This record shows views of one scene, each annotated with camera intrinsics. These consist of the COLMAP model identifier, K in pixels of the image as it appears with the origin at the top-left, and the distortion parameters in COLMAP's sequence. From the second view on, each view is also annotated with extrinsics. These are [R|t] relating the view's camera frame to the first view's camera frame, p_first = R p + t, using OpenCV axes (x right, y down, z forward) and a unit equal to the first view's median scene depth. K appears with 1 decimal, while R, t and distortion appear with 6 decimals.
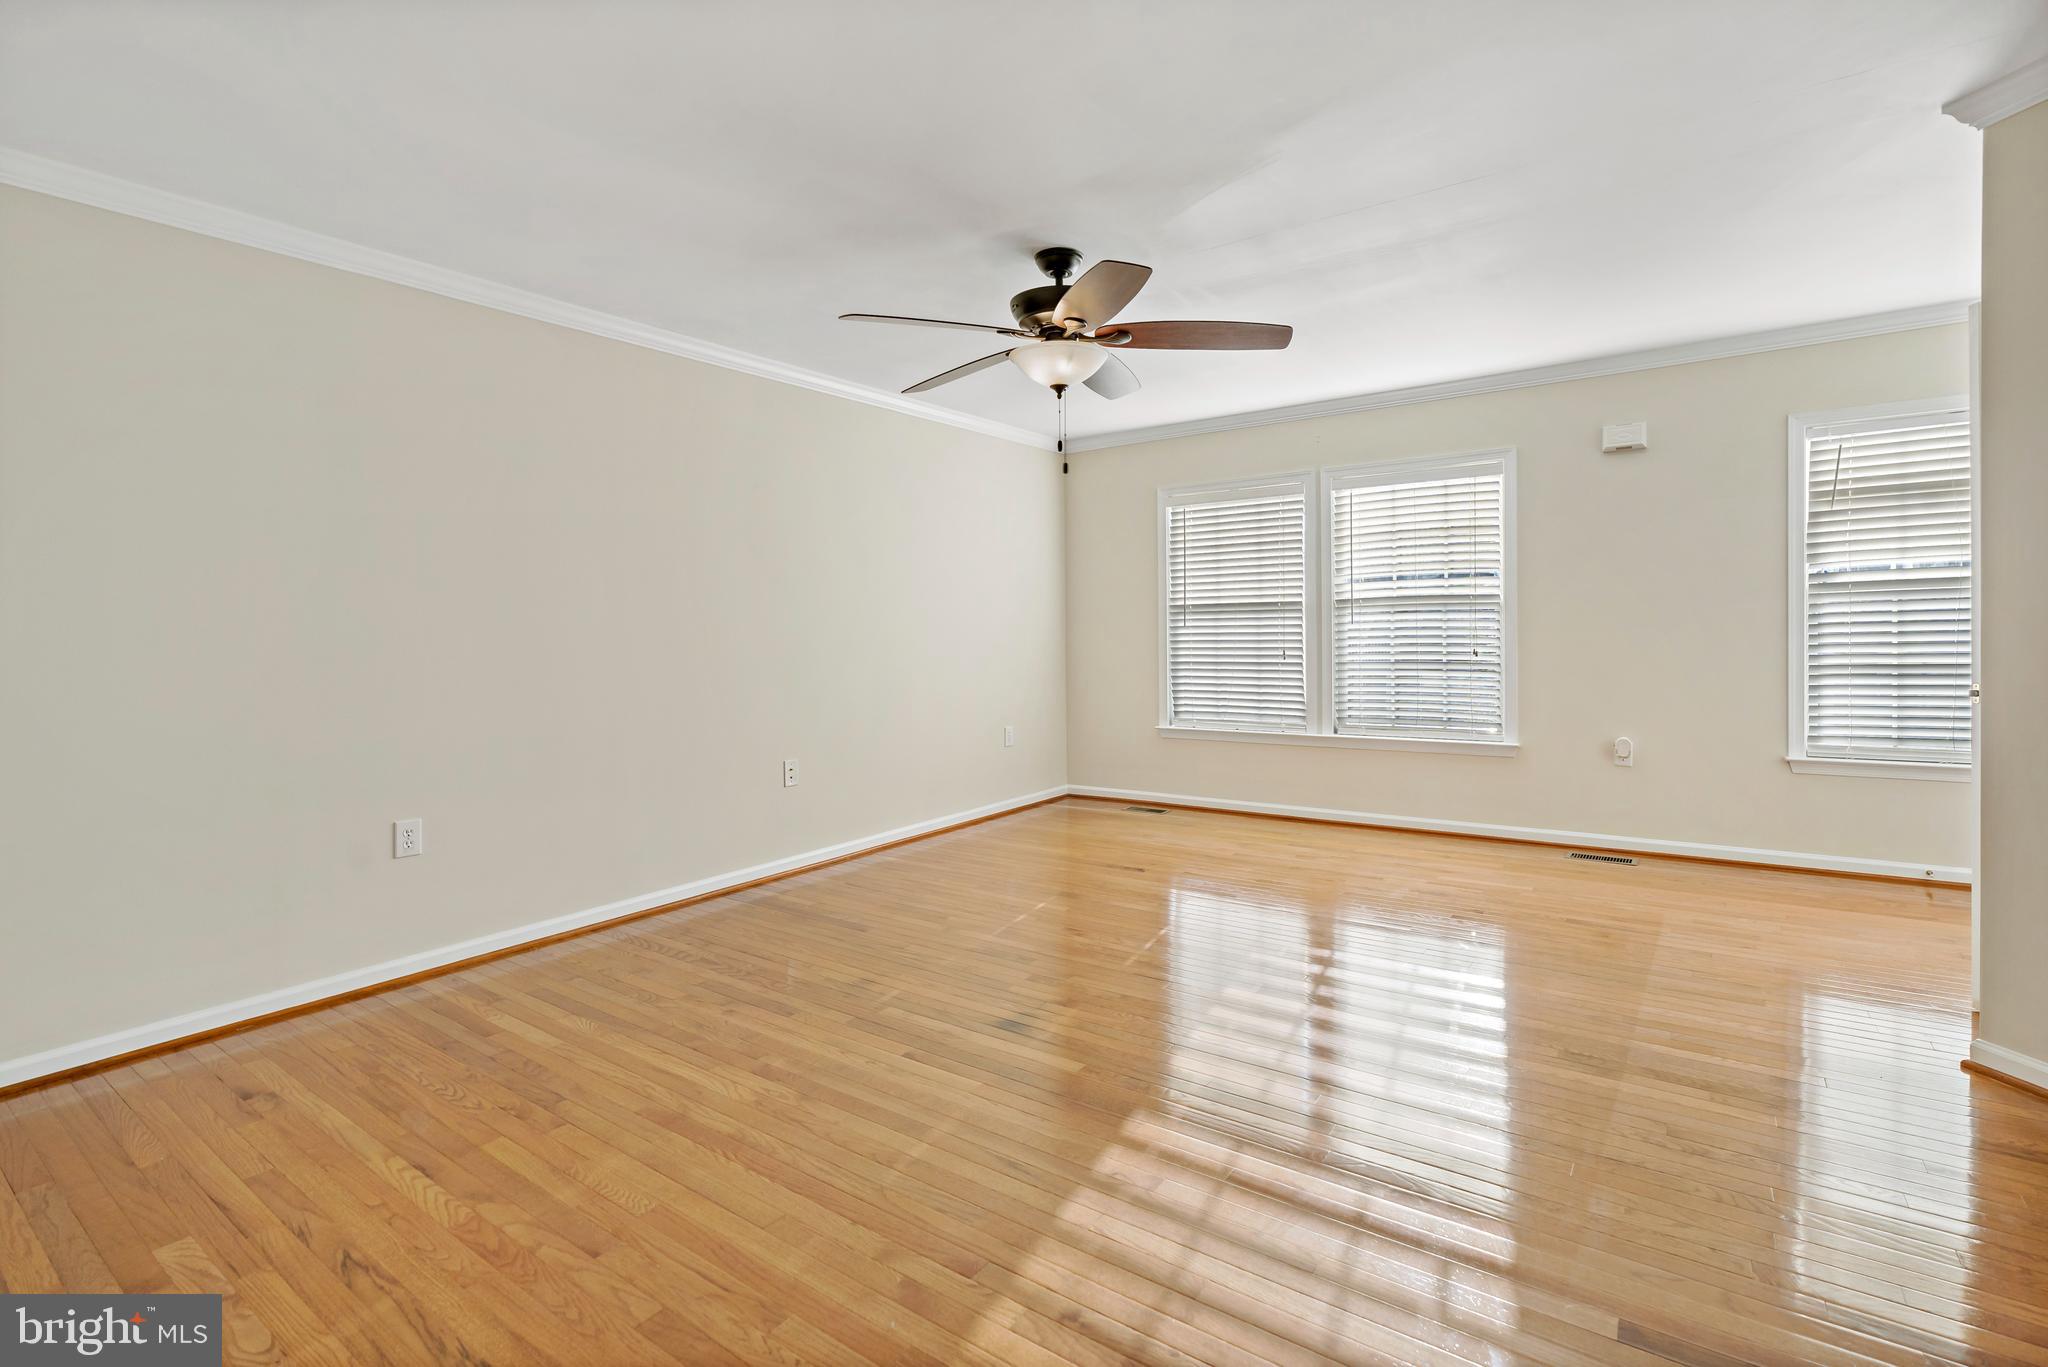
lens RADIAL K [[934.5, 0, 1034.6], [0, 934.5, 670.6], [0, 0, 1]] dist [-0.011600, 0.004948]
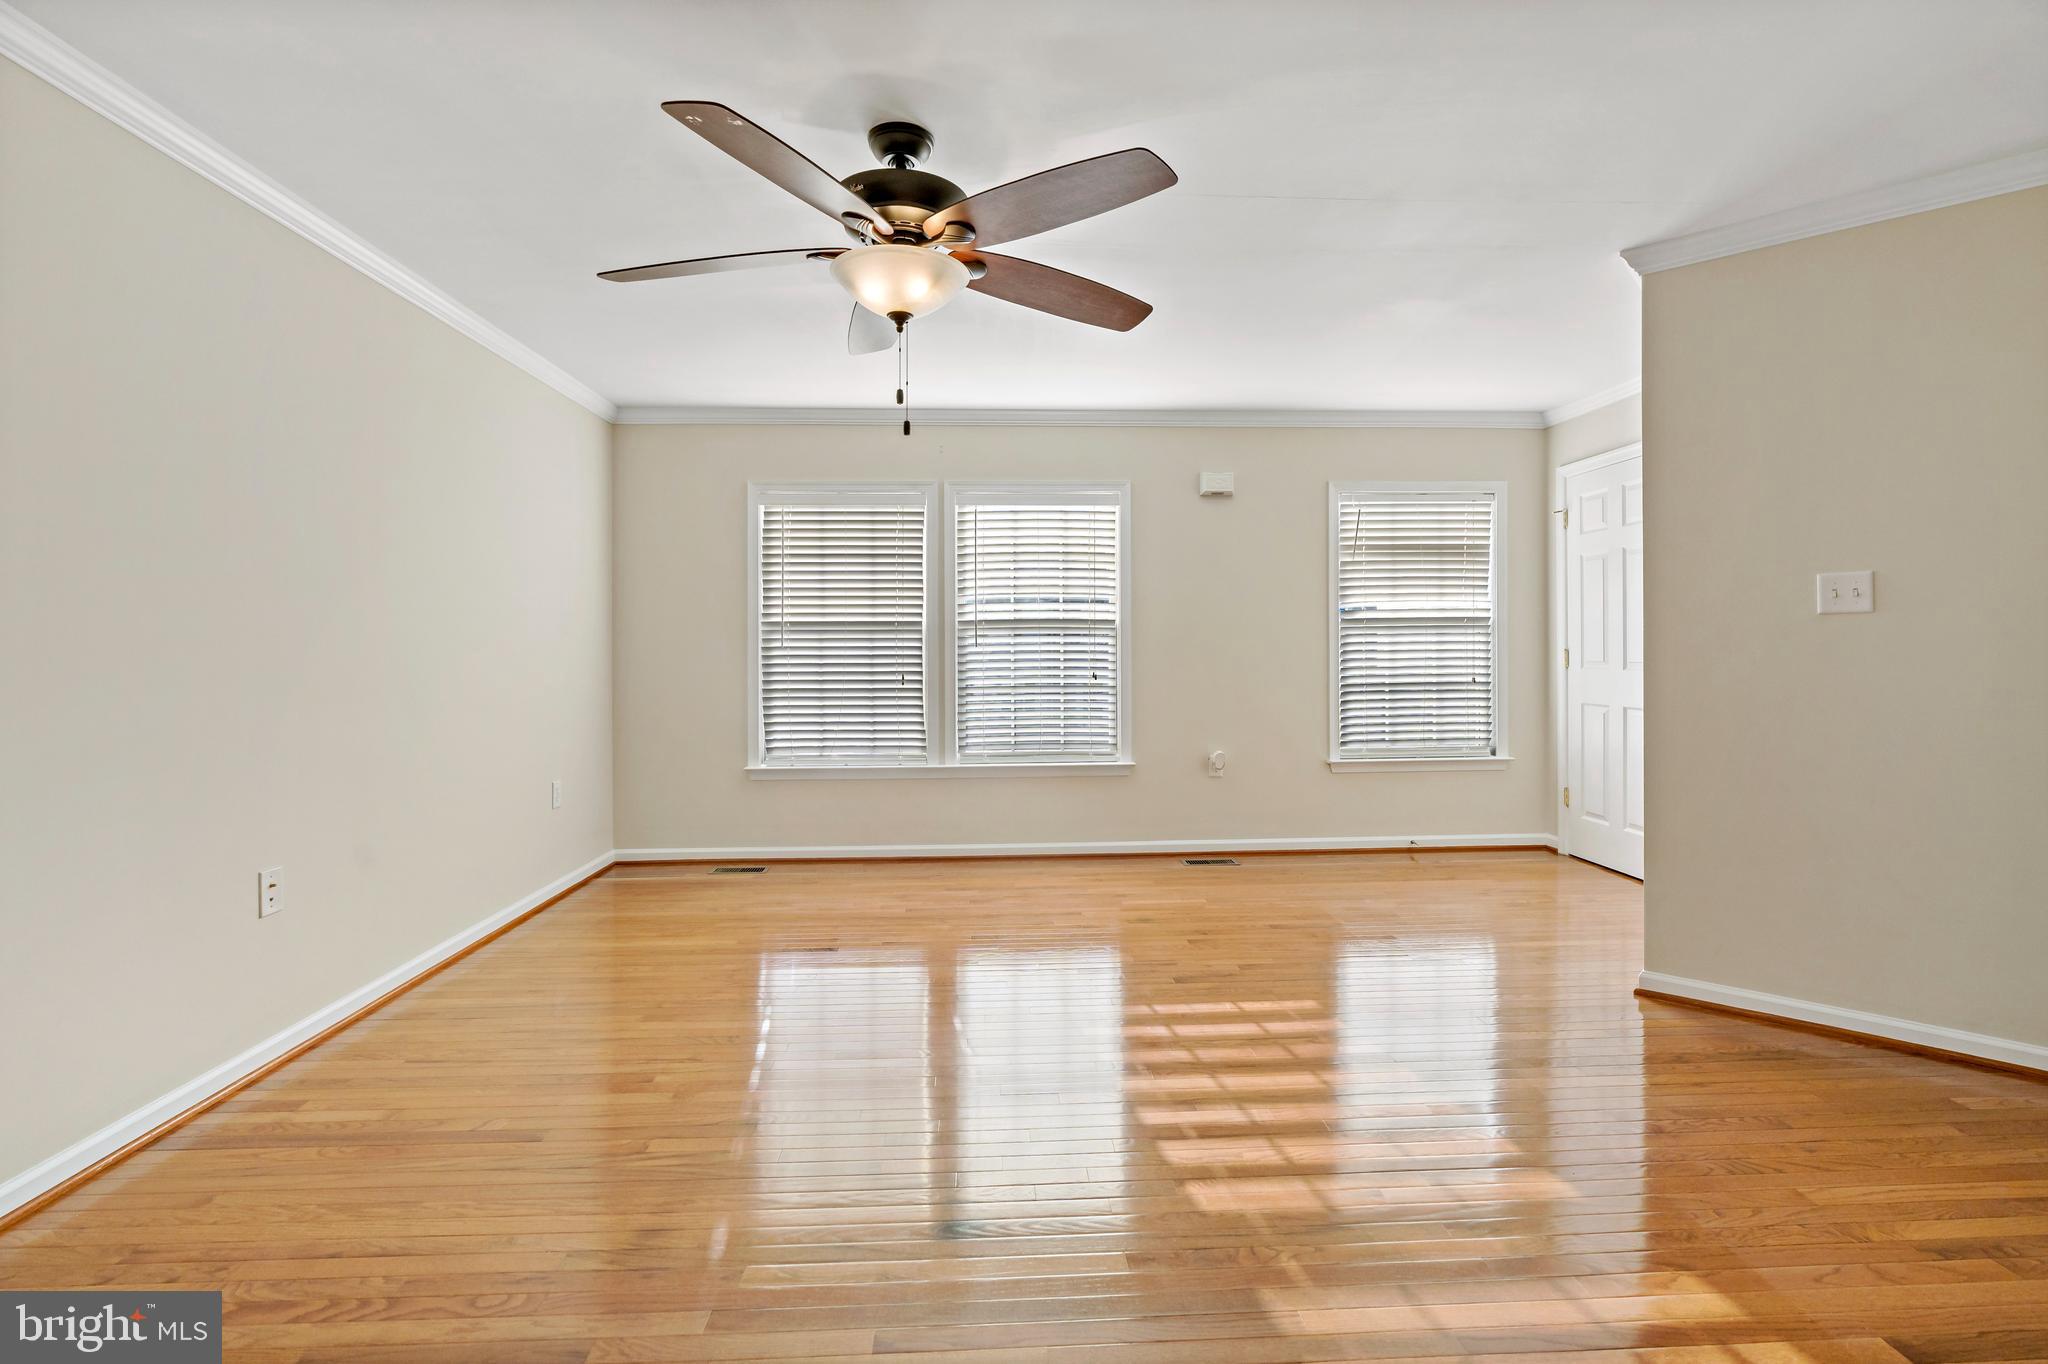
lens RADIAL K [[934.5, 0, 1024.3], [0, 934.5, 672.6], [0, 0, 1]] dist [-0.011600, 0.004948]
pose [[0.789719, -0.003317, 0.613460, -0.221133], [0.018342, 0.999666, -0.018208, -0.005592], [-0.613194, 0.025631, 0.789516, 0.234694]]
